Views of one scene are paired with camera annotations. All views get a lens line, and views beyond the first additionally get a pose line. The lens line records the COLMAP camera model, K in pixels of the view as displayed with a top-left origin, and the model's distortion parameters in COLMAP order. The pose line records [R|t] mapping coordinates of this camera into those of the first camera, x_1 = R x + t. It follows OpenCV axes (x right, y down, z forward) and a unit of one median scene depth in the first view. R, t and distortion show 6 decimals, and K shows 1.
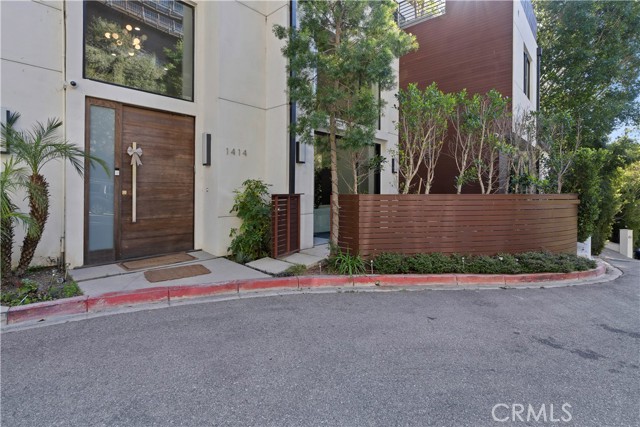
lens RADIAL K [[292.7, 0, 311.2], [0, 292.7, 195.9], [0, 0, 1]] dist [-0.009971, 0.001170]
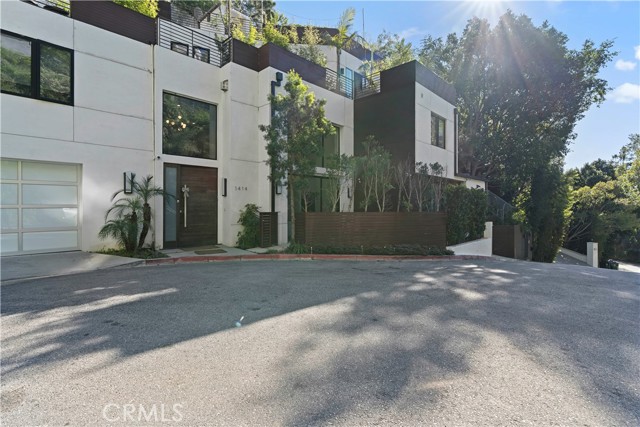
lens RADIAL K [[292.7, 0, 320.6], [0, 292.7, 213.1], [0, 0, 1]] dist [-0.009971, 0.001170]
pose [[0.999939, -0.002192, -0.010795, 0.264320], [0.002184, 0.999997, -0.000770, 0.001541], [0.010797, 0.000747, 0.999941, -0.826759]]
